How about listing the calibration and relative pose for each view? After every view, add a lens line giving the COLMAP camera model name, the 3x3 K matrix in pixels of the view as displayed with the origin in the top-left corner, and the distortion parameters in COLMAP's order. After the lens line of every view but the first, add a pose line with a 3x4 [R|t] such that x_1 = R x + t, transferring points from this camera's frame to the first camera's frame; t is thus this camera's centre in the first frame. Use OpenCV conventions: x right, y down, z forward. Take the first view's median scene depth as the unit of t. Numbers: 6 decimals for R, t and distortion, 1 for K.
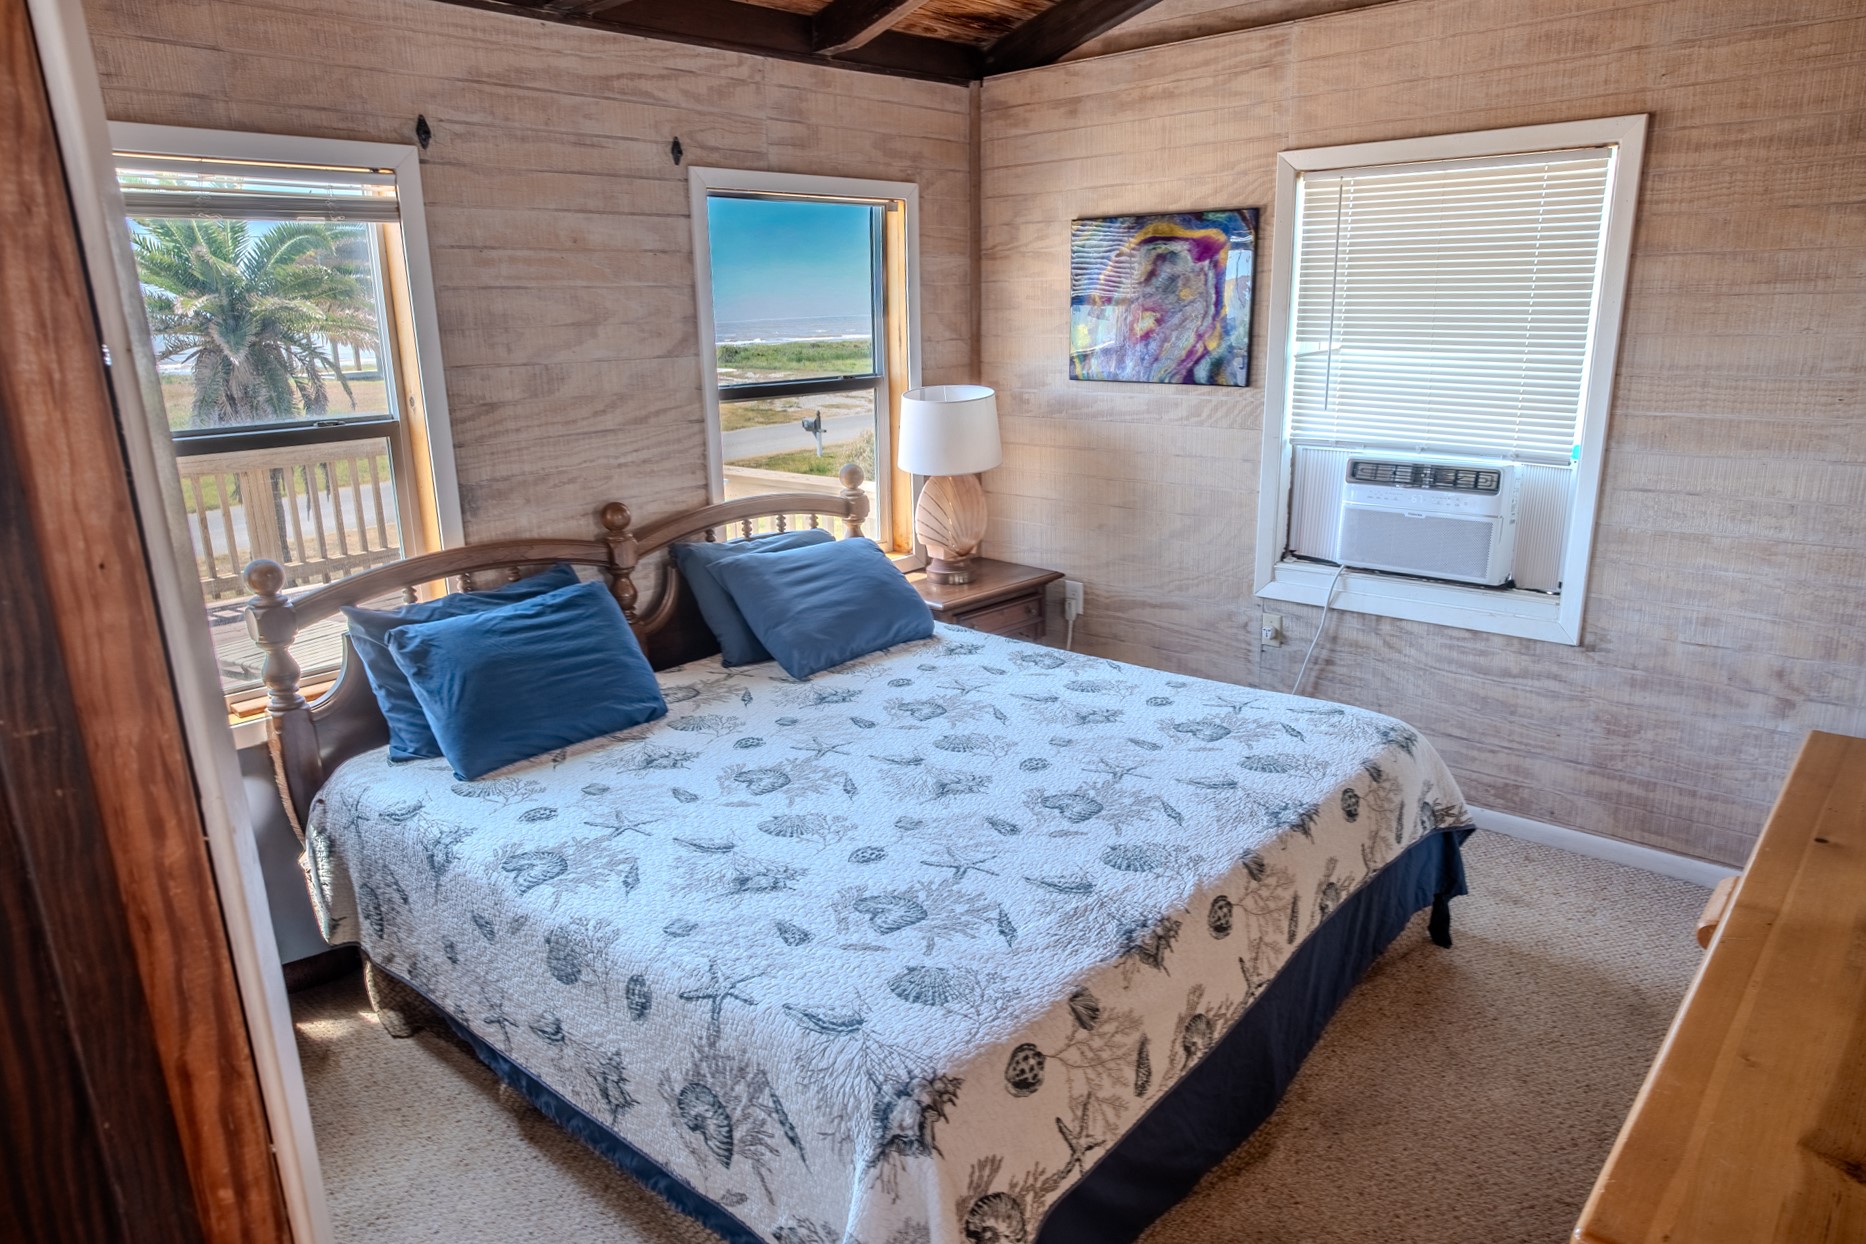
lens RADIAL K [[1155.3, 0, 924.0], [0, 1155.3, 619.1], [0, 0, 1]] dist [-0.035842, 0.031882]
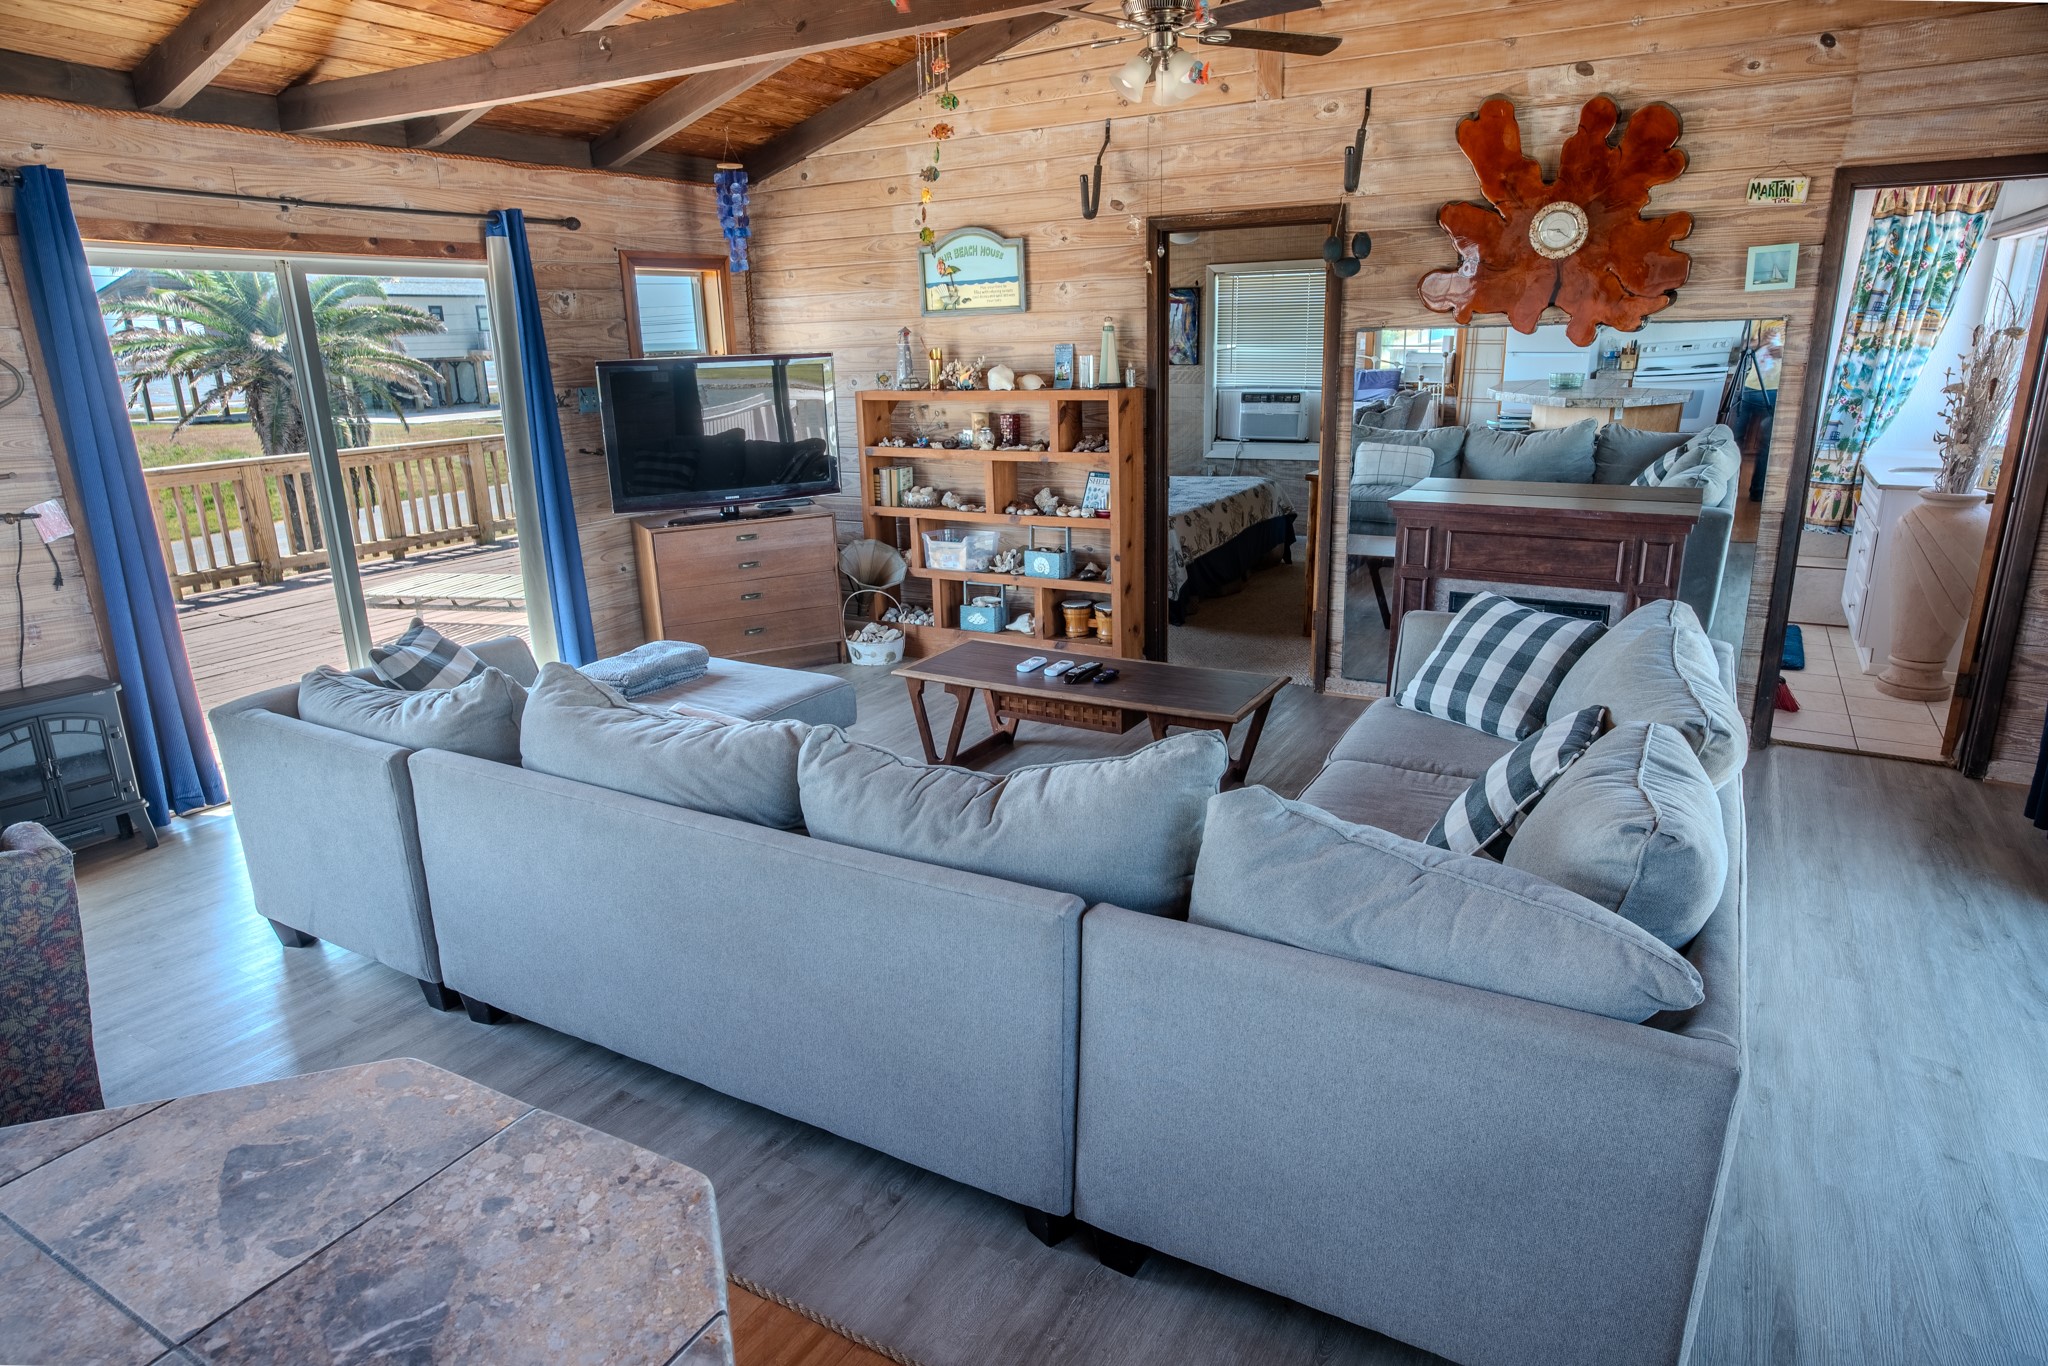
lens RADIAL K [[1195.4, 0, 1010.6], [0, 1195.4, 679.0], [0, 0, 1]] dist [-0.033870, 0.024726]
pose [[0.979692, -0.067021, 0.188976, -0.613539], [0.063997, 0.997706, 0.022064, 0.371265], [-0.190021, -0.009522, 0.981734, -1.357562]]
